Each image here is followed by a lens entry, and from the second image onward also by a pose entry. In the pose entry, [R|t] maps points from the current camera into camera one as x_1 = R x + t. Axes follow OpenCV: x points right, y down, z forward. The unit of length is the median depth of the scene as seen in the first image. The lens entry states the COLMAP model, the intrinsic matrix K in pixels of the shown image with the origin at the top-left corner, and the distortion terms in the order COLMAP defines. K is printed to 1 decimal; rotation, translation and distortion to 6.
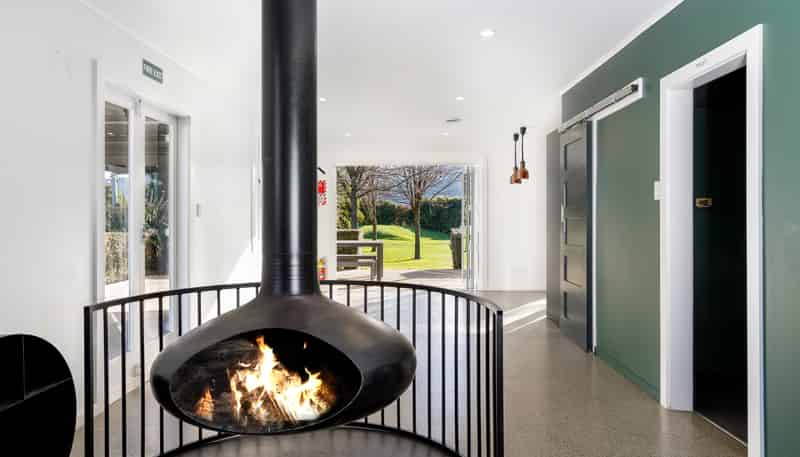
lens RADIAL K [[529.1, 0, 400.0], [0, 529.1, 233.3], [0, 0, 1]] dist [-0.086536, 0.000033]
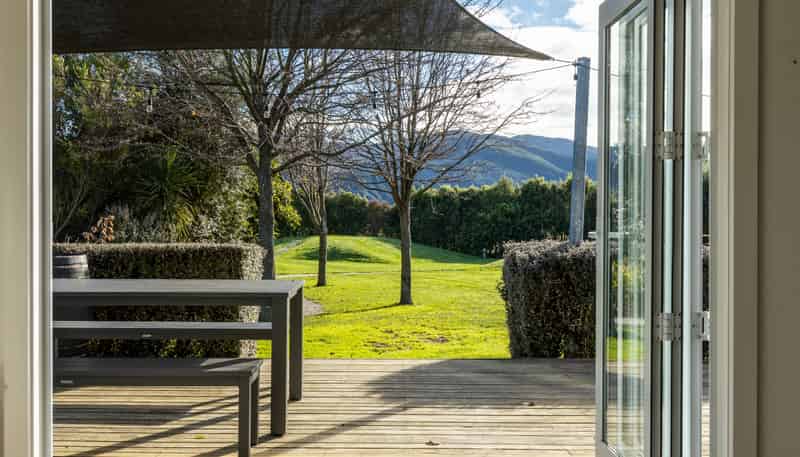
lens RADIAL K [[835.0, 0, 395.9], [0, 835.0, 229.9], [0, 0, 1]] dist [0.004380, 0.000000]
pose [[0.999697, 0.006694, 0.023695, 0.008860], [-0.006125, 0.999693, -0.023993, -0.004106], [-0.023848, 0.023840, 0.999431, 0.443716]]
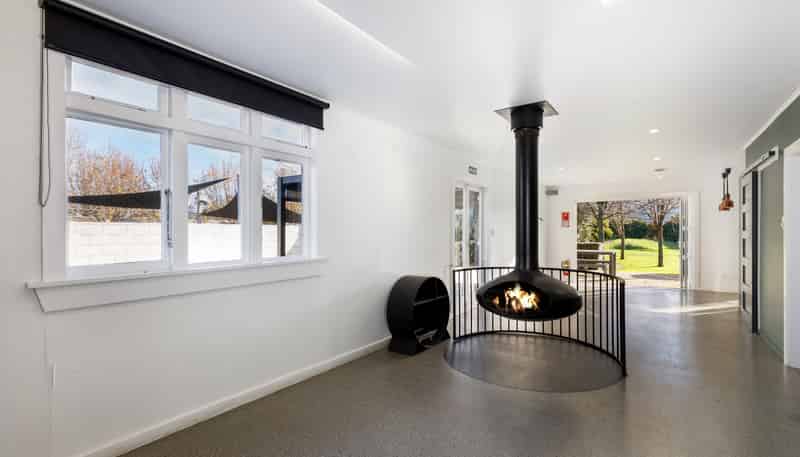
lens RADIAL K [[374.3, 0, 396.2], [0, 374.3, 231.8], [0, 0, 1]] dist [-0.006371, -0.000188]
pose [[0.818569, 0.004223, -0.574392, 0.053679], [-0.021305, 0.999508, -0.023013, -0.001186], [0.574013, 0.031075, 0.818257, -0.152165]]
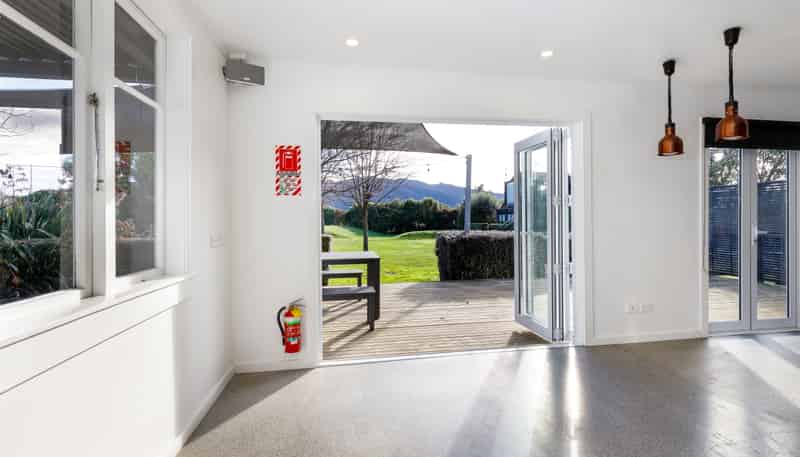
lens RADIAL K [[374.3, 0, 418.7], [0, 374.3, 220.4], [0, 0, 1]] dist [-0.006371, -0.000188]
pose [[0.971915, 0.000779, 0.235330, -0.079017], [0.005214, 0.999678, -0.024844, -0.013013], [-0.235274, 0.025373, 0.971598, 0.428905]]
